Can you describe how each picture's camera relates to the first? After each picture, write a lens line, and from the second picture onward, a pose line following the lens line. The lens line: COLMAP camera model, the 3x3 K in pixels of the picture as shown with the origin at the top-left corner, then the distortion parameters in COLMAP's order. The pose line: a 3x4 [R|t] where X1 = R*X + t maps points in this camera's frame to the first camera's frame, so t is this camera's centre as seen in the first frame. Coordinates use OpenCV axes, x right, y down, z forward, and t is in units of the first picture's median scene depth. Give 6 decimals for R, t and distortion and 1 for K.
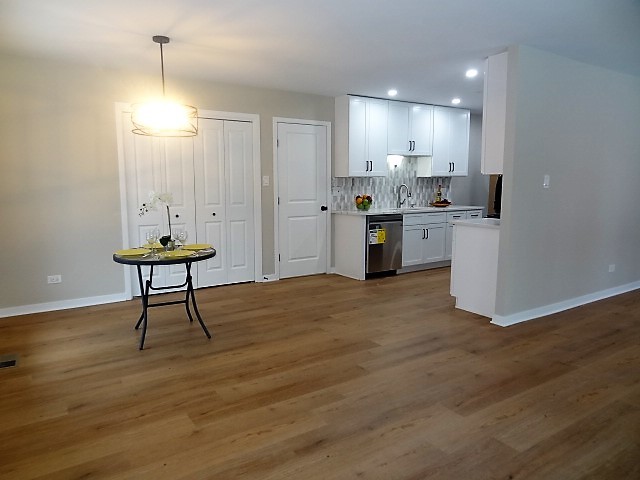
lens RADIAL K [[449.6, 0, 316.9], [0, 449.6, 239.6], [0, 0, 1]] dist [-0.007411, 0.002644]
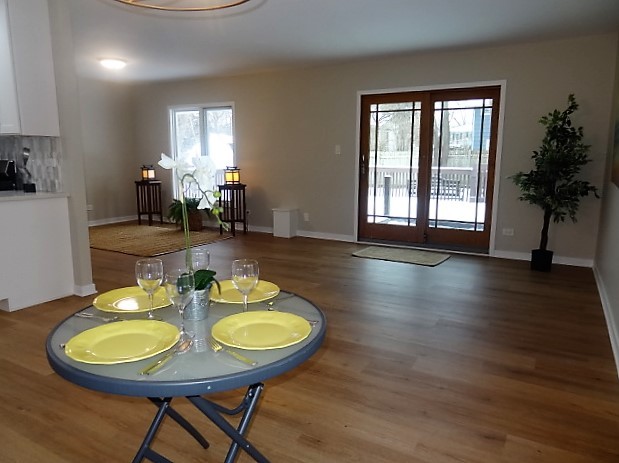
lens RADIAL K [[446.5, 0, 309.5], [0, 446.5, 231.5], [0, 0, 1]] dist [-0.003117, 0.002235]
pose [[-0.462477, -0.149390, 0.873955, -0.425293], [0.111072, 0.968176, 0.224273, -0.069549], [-0.879647, 0.200793, -0.431165, 0.653319]]
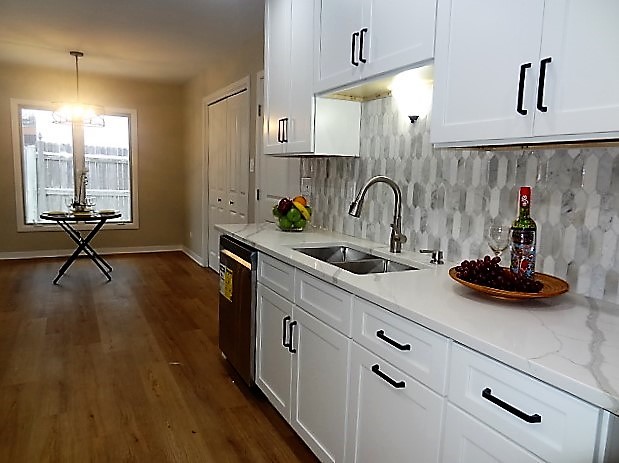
lens RADIAL K [[446.5, 0, 309.5], [0, 446.5, 231.5], [0, 0, 1]] dist [-0.003117, 0.002235]
pose [[-0.084742, 0.128708, -0.988055, 0.563109], [-0.163774, 0.976336, 0.141228, -0.133772], [0.982851, 0.173786, -0.061658, 1.077394]]
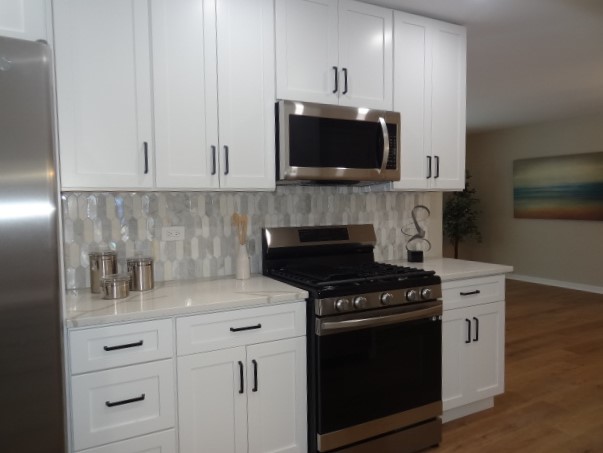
lens RADIAL K [[444.9, 0, 301.5], [0, 444.9, 226.5], [0, 0, 1]] dist [-0.006614, 0.001488]
pose [[-0.995693, 0.011567, 0.091988, 0.389475], [0.028144, 0.983077, 0.181017, -0.155985], [-0.088337, 0.182826, -0.979169, 1.198863]]
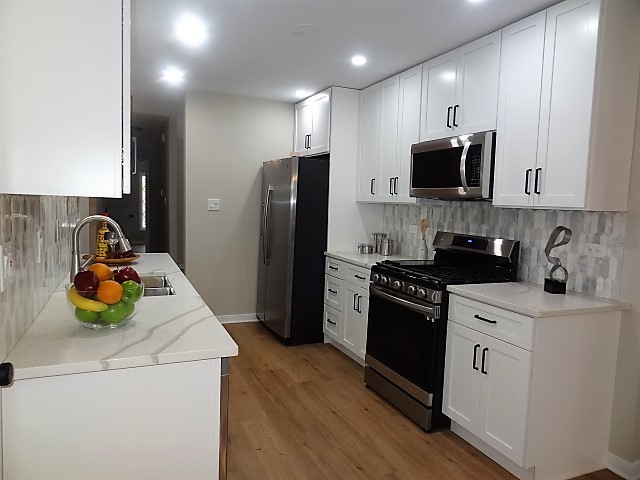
lens RADIAL K [[449.6, 0, 316.9], [0, 449.6, 239.6], [0, 0, 1]] dist [-0.007411, 0.002644]
pose [[0.164619, -0.075557, 0.983459, -0.131223], [0.093555, 0.993763, 0.060689, -0.120536], [-0.981910, 0.082017, 0.170661, 0.858225]]
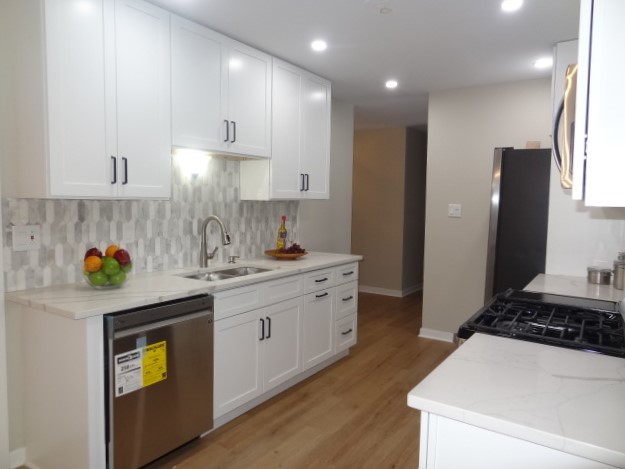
lens RADIAL K [[439.1, 0, 309.5], [0, 439.1, 234.1], [0, 0, 1]] dist [-0.007411, 0.002644]
pose [[0.919482, -0.012177, 0.392943, 0.118689], [0.032440, 0.998462, -0.044967, -0.090107], [-0.391791, 0.054094, 0.918463, 0.611342]]
